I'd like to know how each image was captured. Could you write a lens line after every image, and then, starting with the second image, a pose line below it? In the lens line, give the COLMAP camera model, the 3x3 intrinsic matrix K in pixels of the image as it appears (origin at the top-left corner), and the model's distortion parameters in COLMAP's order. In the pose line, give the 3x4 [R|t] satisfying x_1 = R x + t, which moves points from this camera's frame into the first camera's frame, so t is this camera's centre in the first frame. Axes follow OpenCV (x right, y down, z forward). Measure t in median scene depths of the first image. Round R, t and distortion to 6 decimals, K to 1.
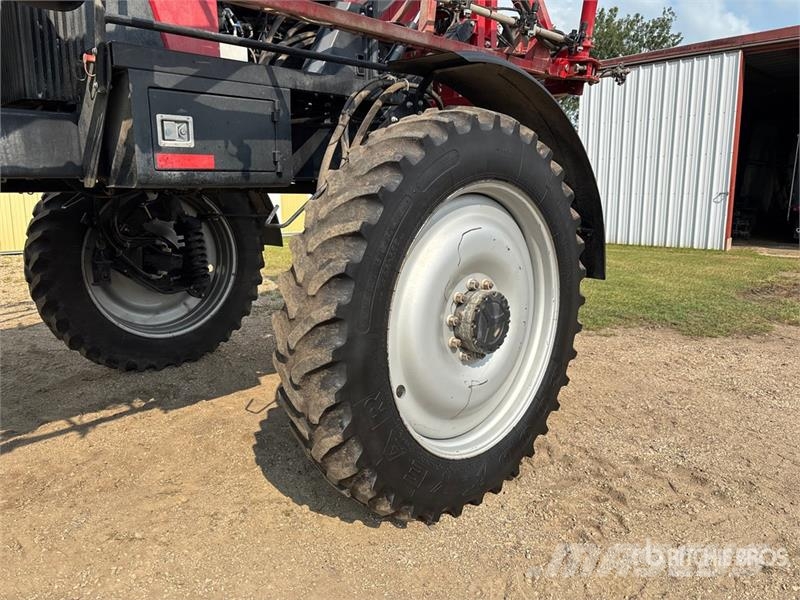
lens RADIAL K [[611.9, 0, 400.1], [0, 611.9, 291.1], [0, 0, 1]] dist [0.057154, -0.069978]
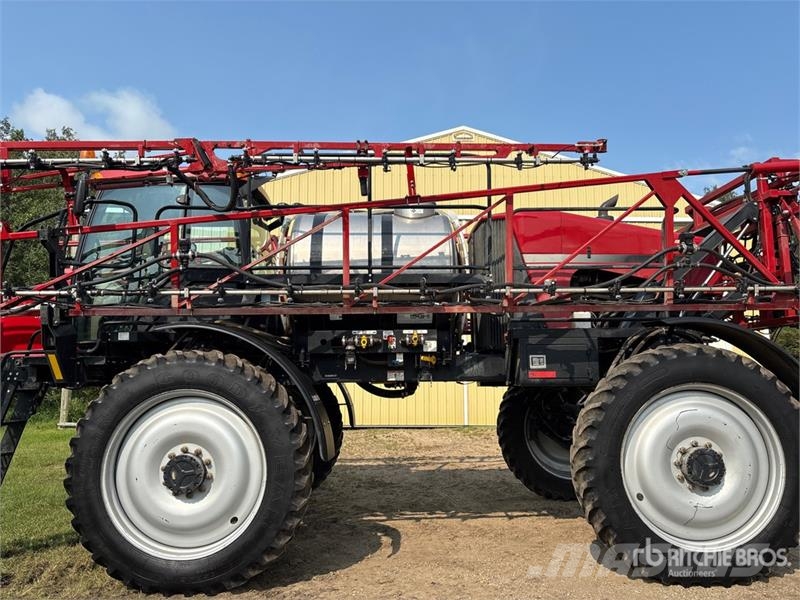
lens RADIAL K [[578.0, 0, 400.0], [0, 578.0, 300.0], [0, 0, 1]] dist [-0.009263, -0.001828]
pose [[0.718680, -0.091513, -0.689293, 0.709811], [-0.118497, 0.960683, -0.251093, 0.112213], [0.685169, 0.262135, 0.679580, -0.806253]]
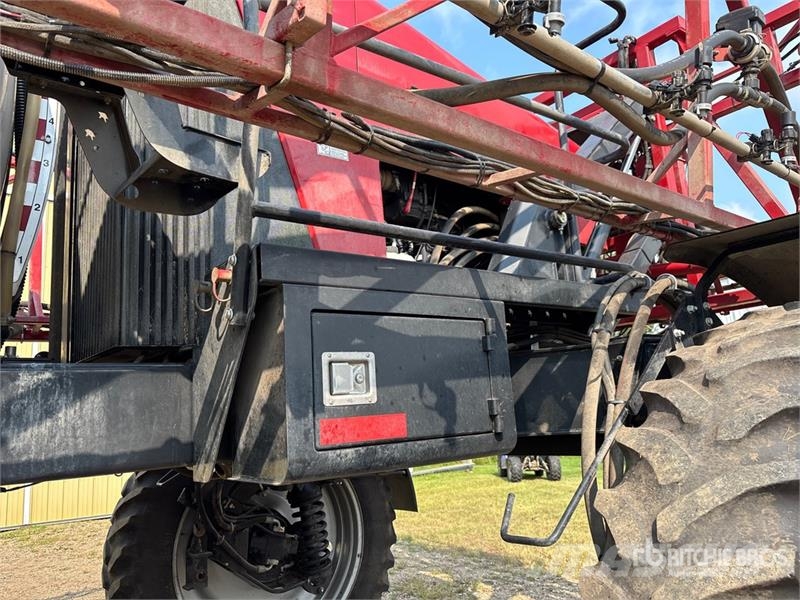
lens RADIAL K [[611.9, 0, 400.1], [0, 611.9, 291.1], [0, 0, 1]] dist [0.057154, -0.069978]
pose [[0.989127, -0.088671, -0.117324, -0.220490], [0.040183, 0.930380, -0.364386, -0.111856], [0.141466, 0.355710, 0.923828, 0.401263]]
